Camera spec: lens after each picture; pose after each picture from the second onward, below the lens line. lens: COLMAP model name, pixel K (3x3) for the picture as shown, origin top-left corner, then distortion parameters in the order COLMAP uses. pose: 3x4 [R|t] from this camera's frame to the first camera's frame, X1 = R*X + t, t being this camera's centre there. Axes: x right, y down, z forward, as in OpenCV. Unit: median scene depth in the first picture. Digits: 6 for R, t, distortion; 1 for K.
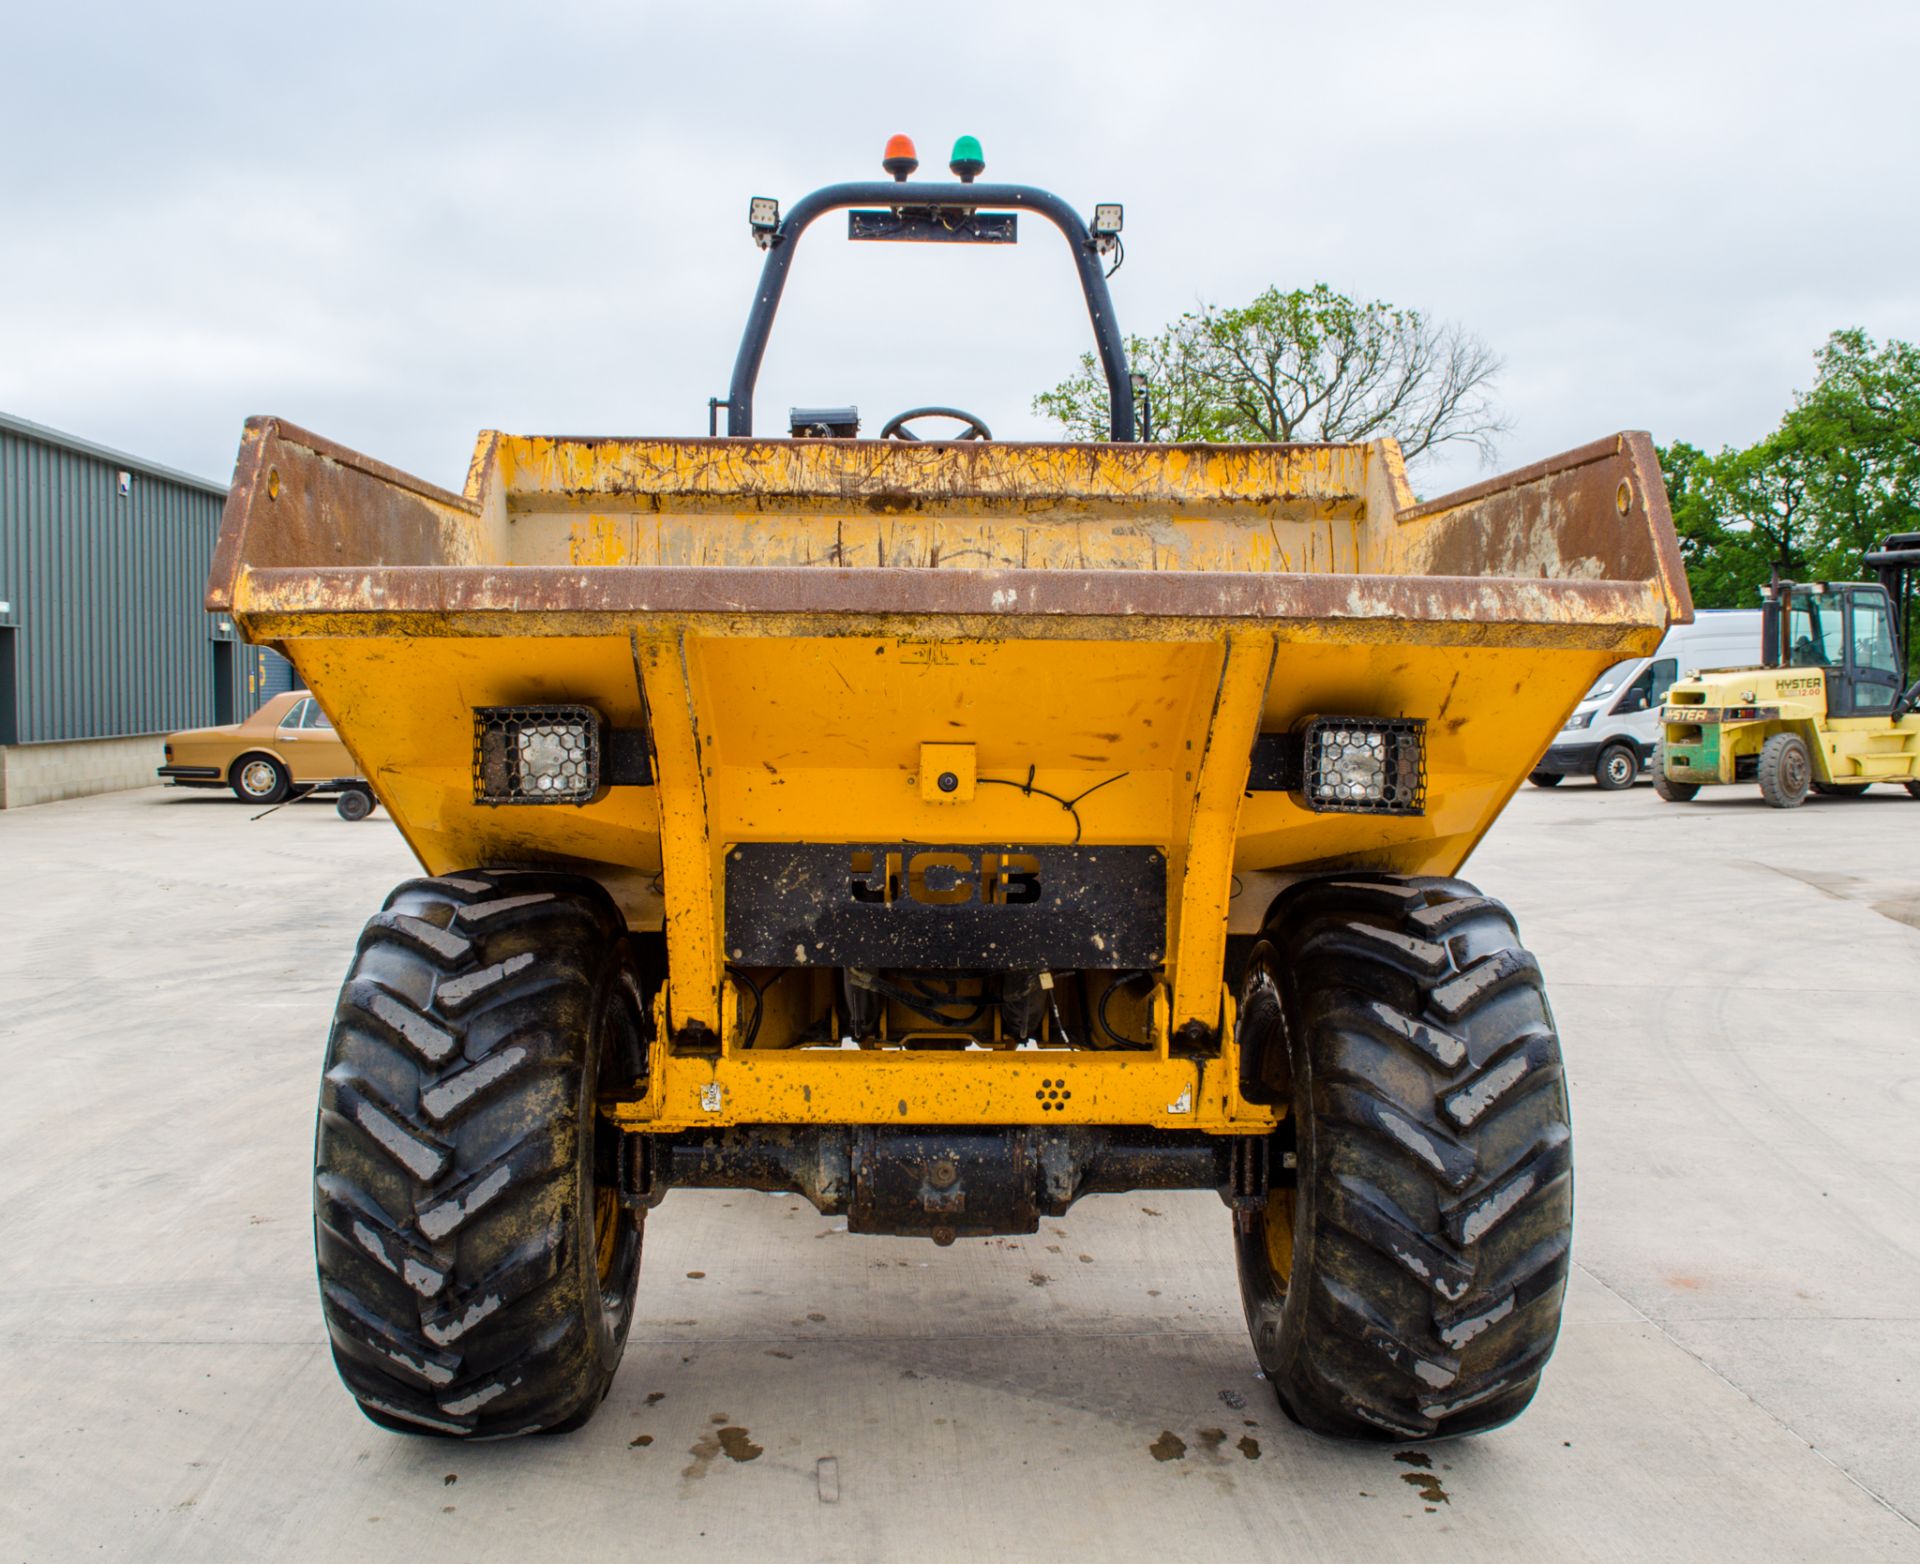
lens RADIAL K [[1919.3, 0, 959.4], [0, 1919.3, 780.4], [0, 0, 1]] dist [-0.082690, 0.000000]
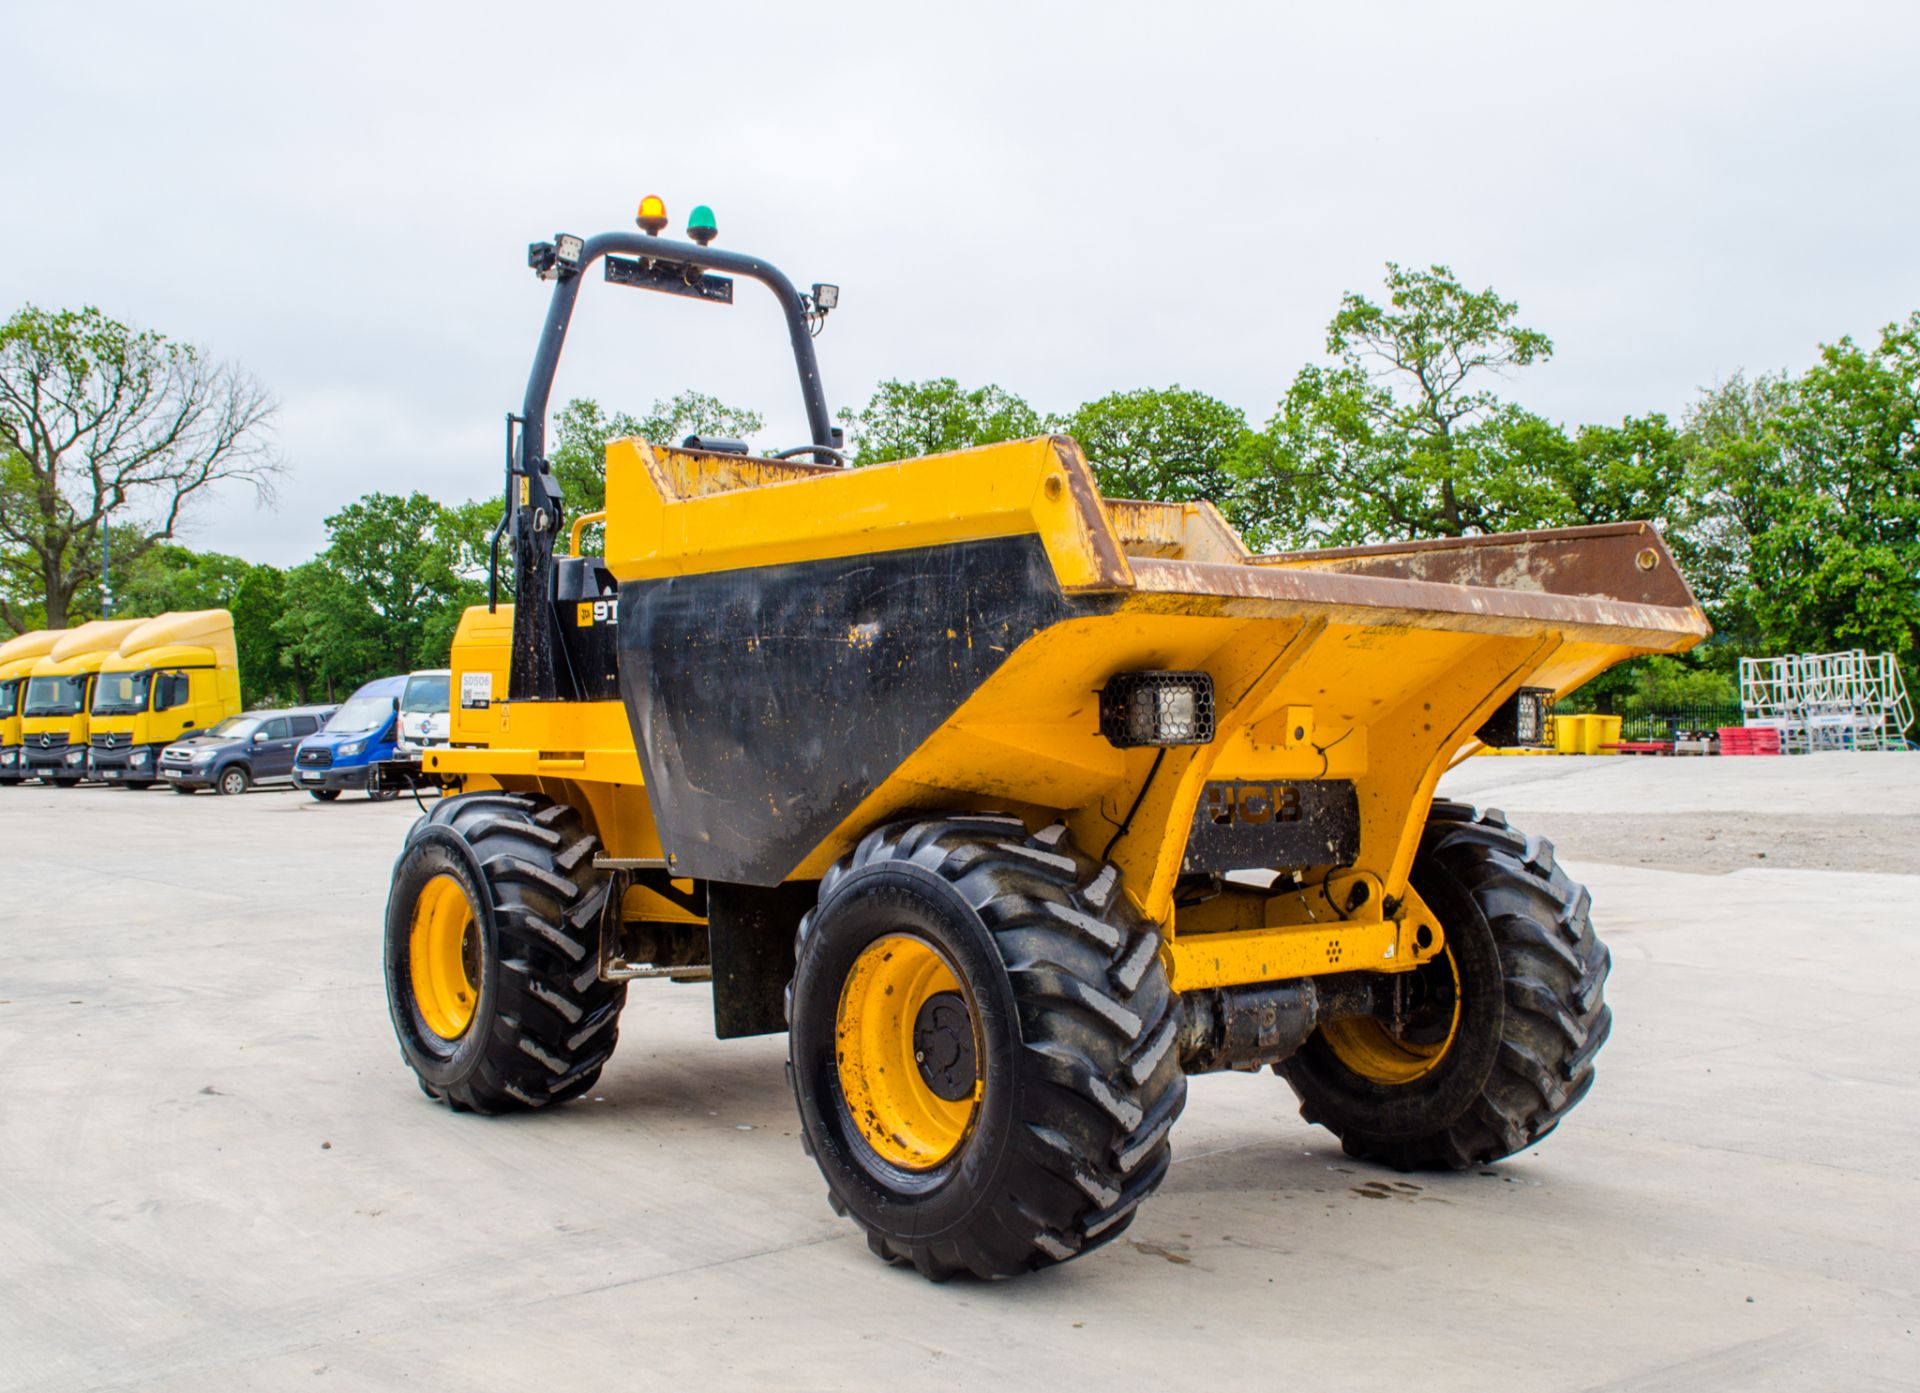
lens RADIAL K [[1899.9, 0, 970.3], [0, 1899.9, 748.5], [0, 0, 1]] dist [-0.086922, 0.000000]
pose [[0.781682, -0.008684, 0.623617, -0.049607], [0.033034, 0.999076, -0.027494, 0.001984], [-0.622802, 0.042092, 0.781247, 0.002584]]
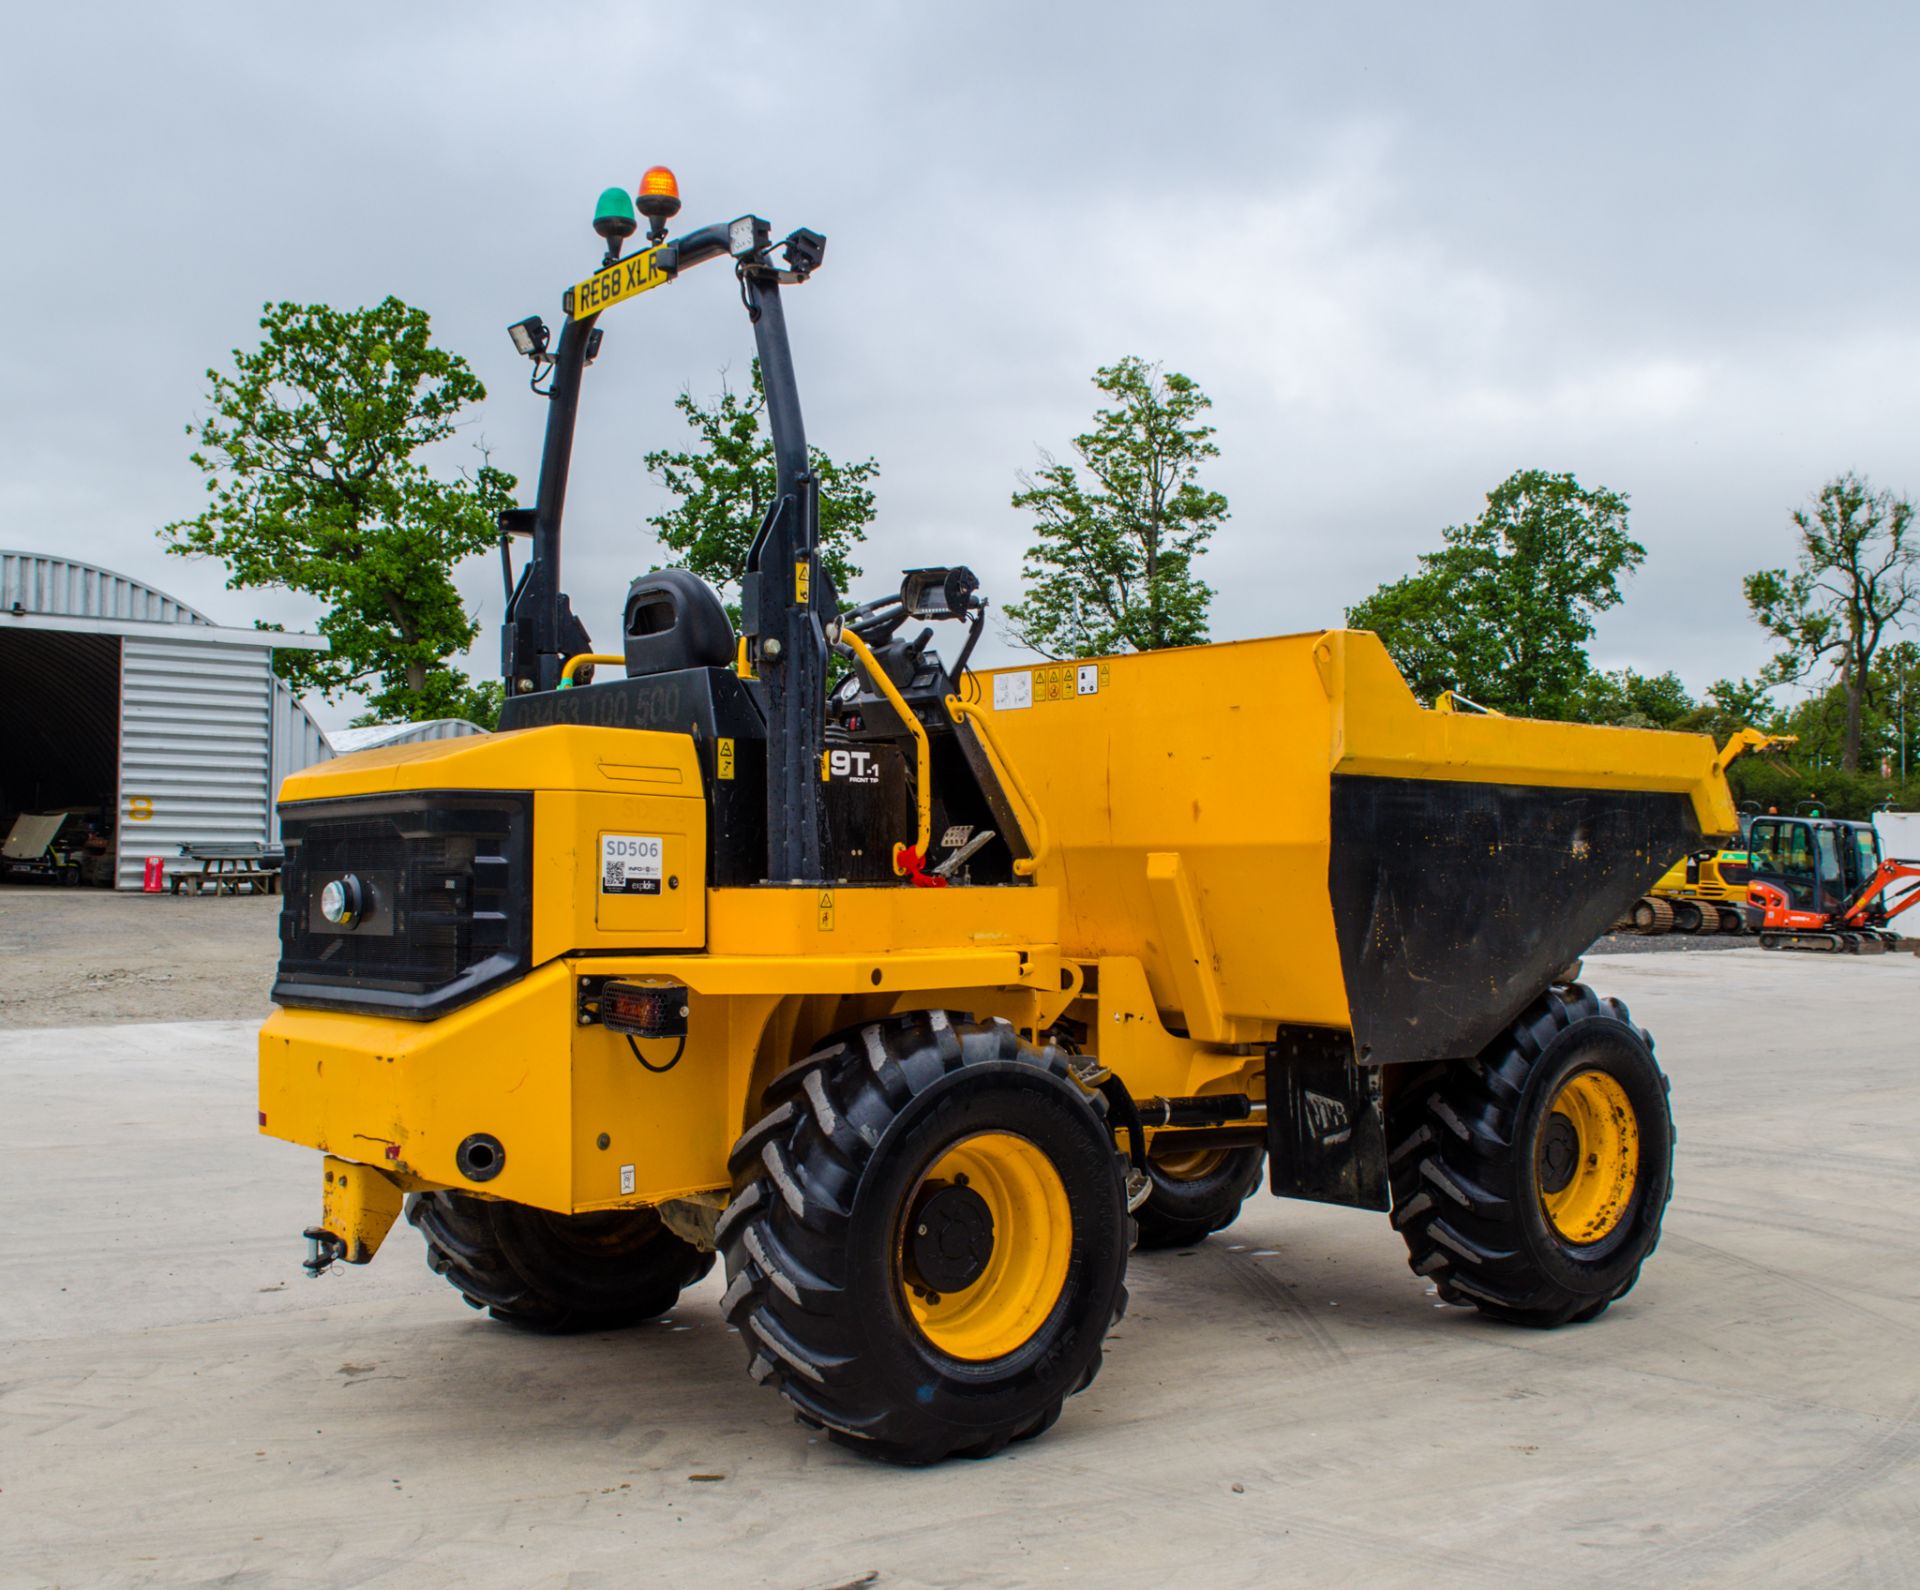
lens RADIAL K [[2079.0, 0, 893.6], [0, 2079.0, 821.3], [0, 0, 1]] dist [-0.098402, 0.000000]
pose [[-0.587107, 0.011776, 0.809423, -0.070109], [0.030661, 0.999500, 0.007699, -0.007159], [-0.808928, 0.029337, -0.587175, 0.142065]]
